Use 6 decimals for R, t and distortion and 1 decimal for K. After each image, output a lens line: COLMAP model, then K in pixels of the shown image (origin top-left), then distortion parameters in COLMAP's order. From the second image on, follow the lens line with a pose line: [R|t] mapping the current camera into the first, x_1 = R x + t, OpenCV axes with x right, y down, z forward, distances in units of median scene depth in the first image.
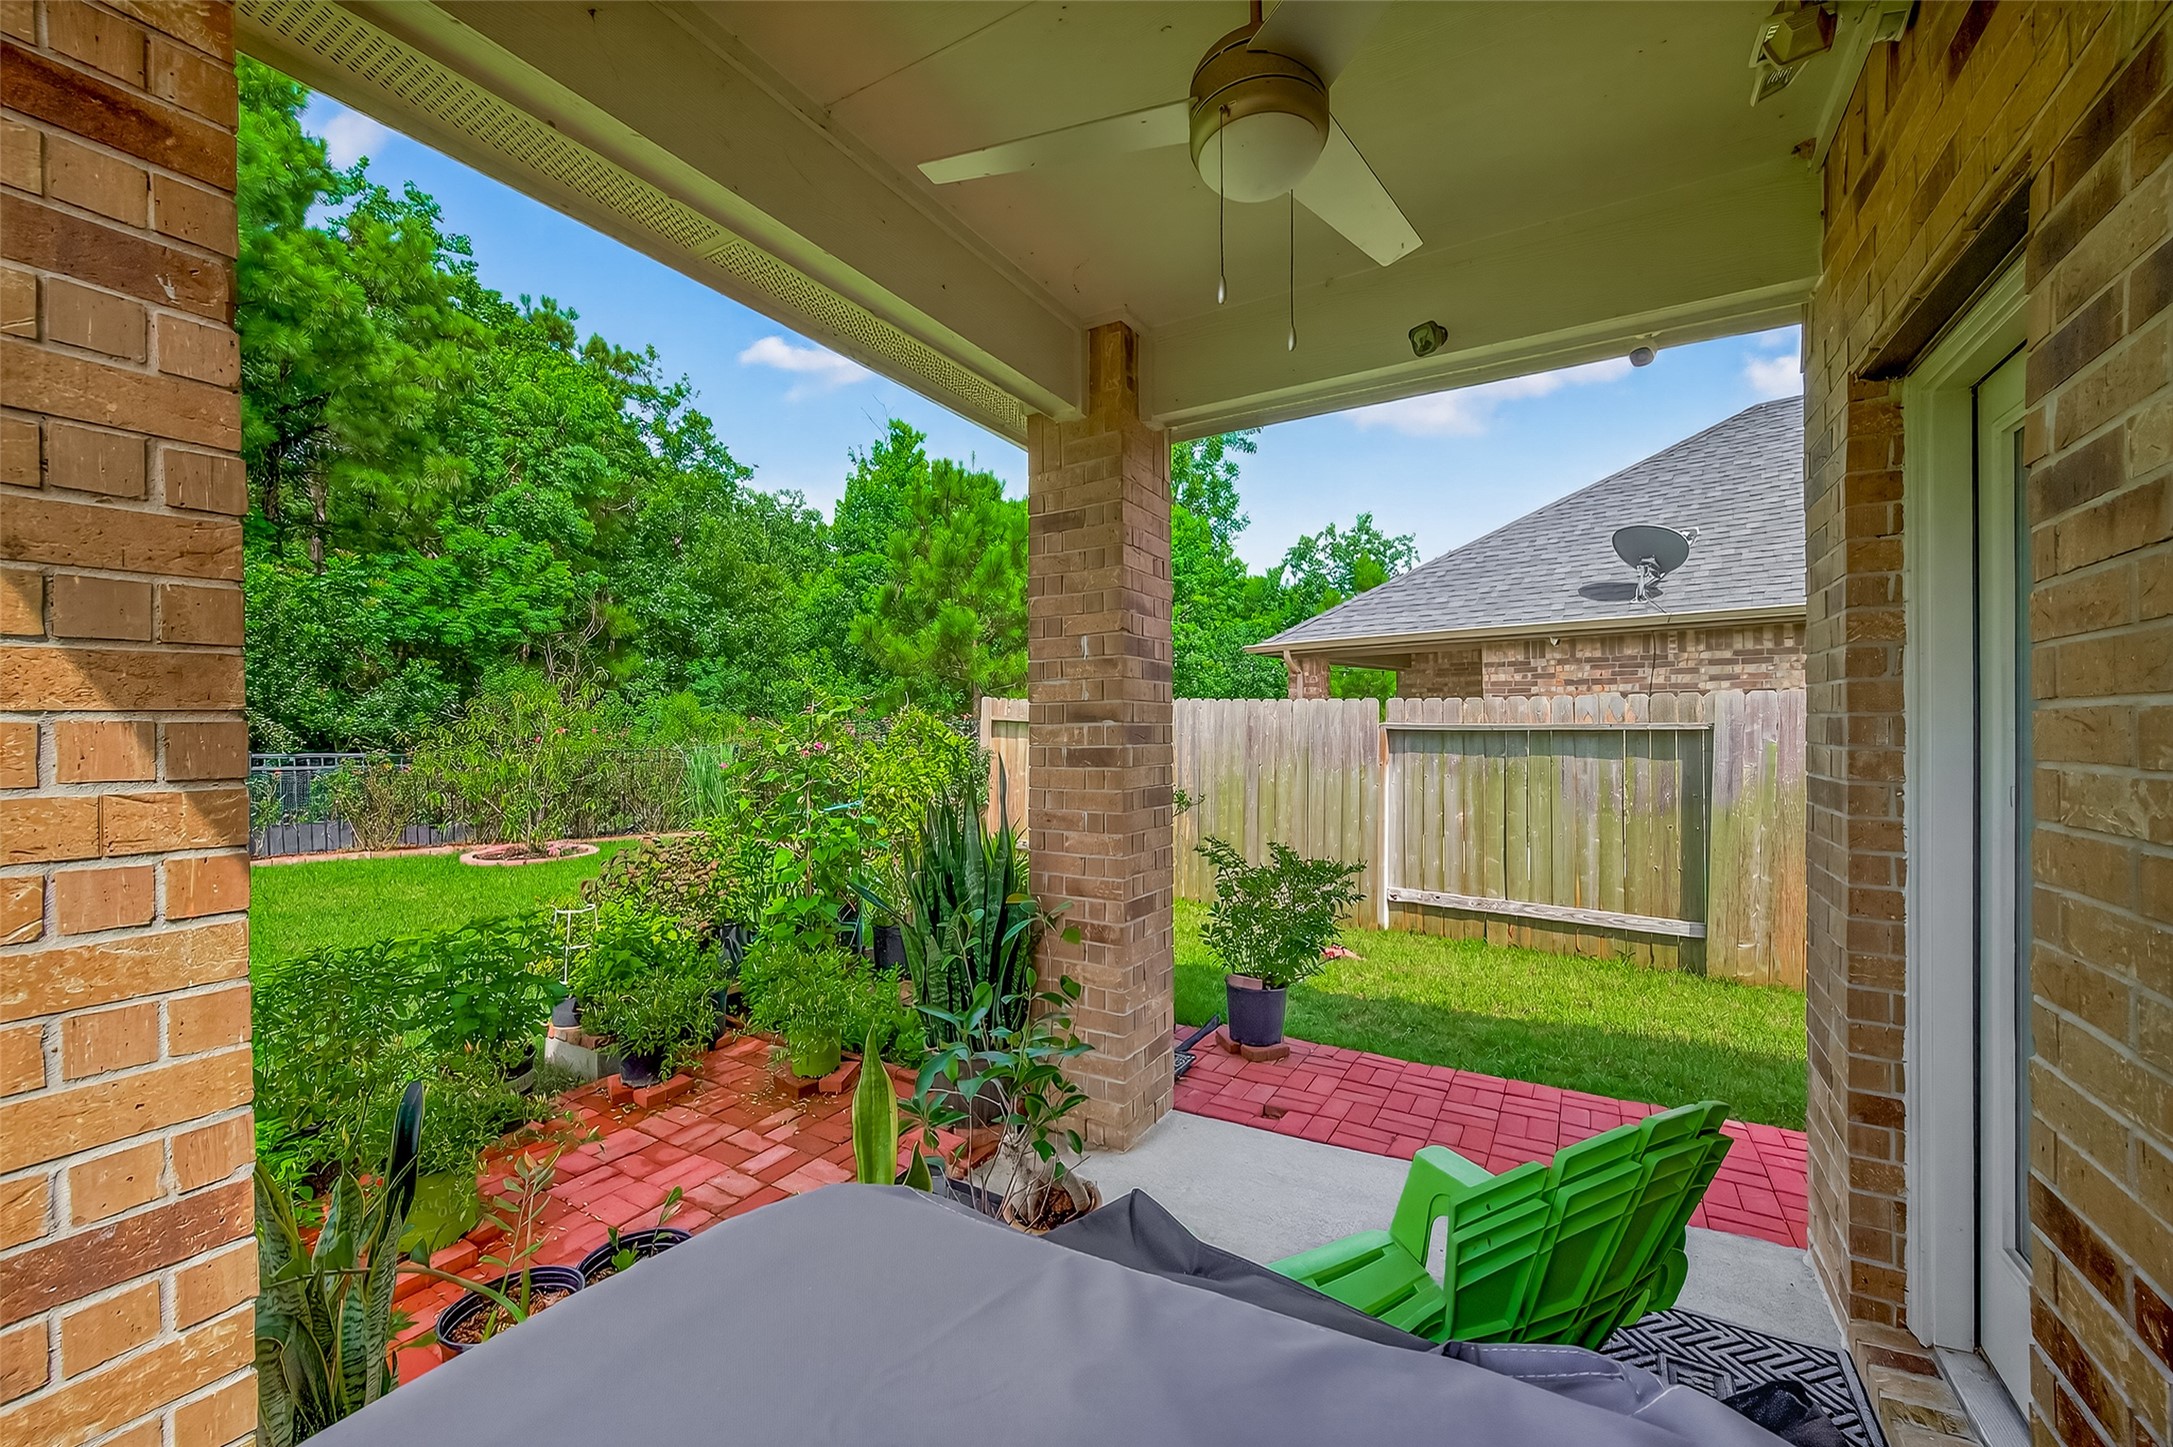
lens RADIAL K [[845.6, 0, 1088.0], [0, 845.6, 723.8], [0, 0, 1]] dist [0.010511, -0.000037]
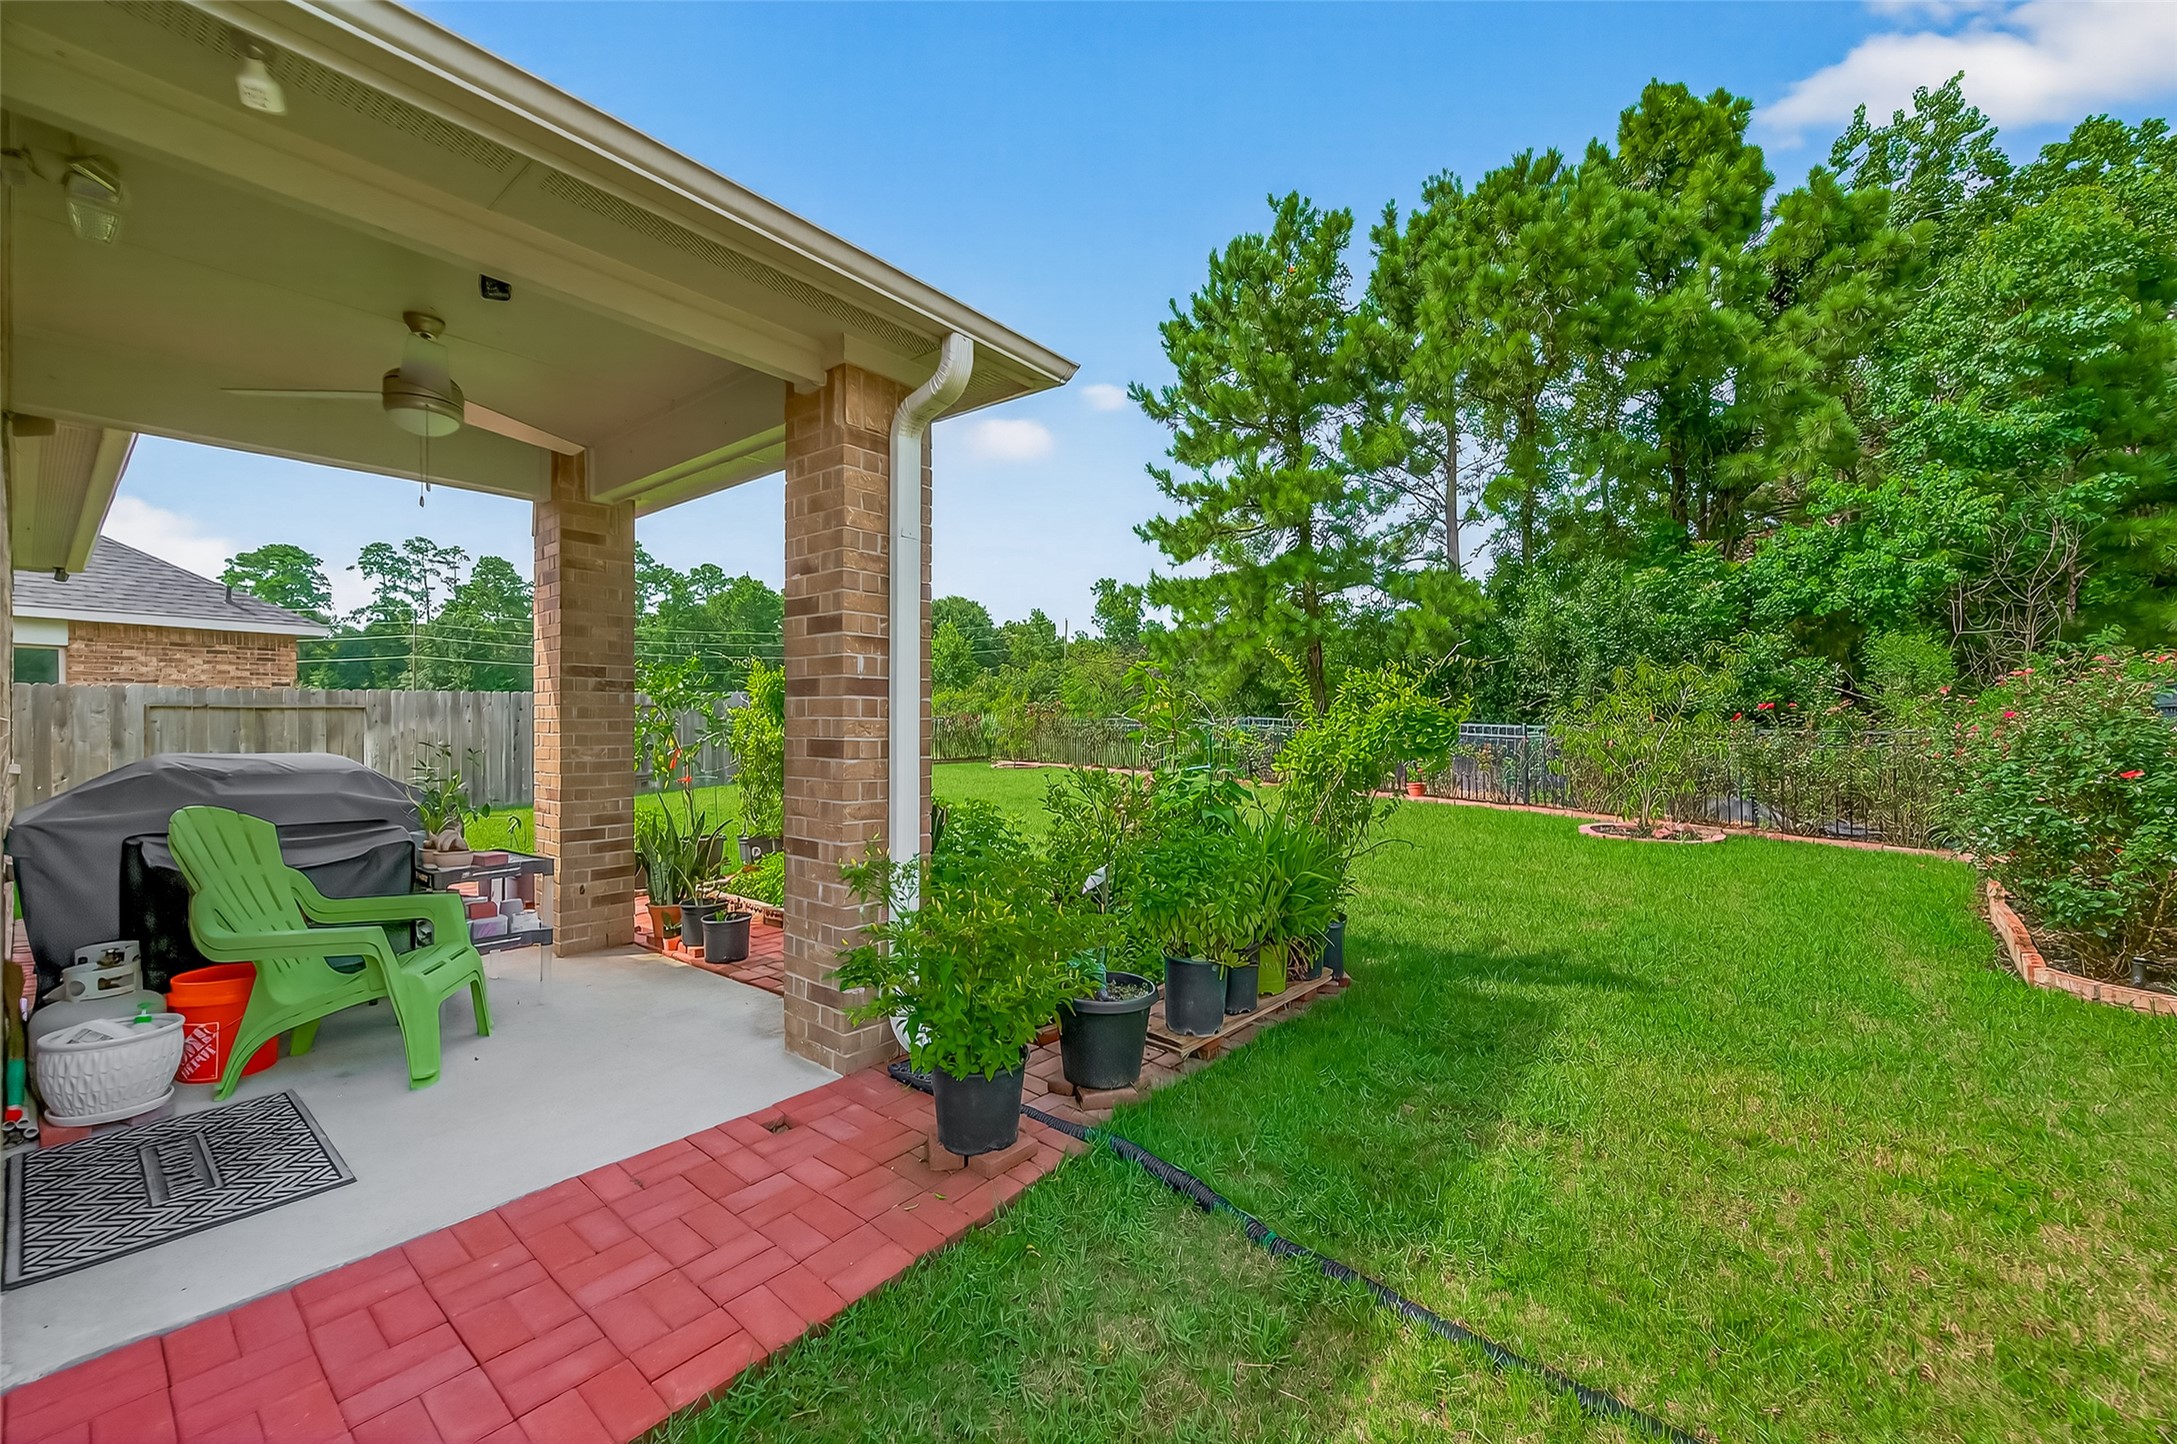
lens RADIAL K [[847.1, 0, 1095.8], [0, 847.1, 718.0], [0, 0, 1]] dist [0.010511, -0.000037]
pose [[-0.137748, 0.005589, -0.990452, 0.994260], [-0.000737, 0.999983, 0.005746, 0.040097], [0.990467, 0.001521, -0.137741, 1.391845]]
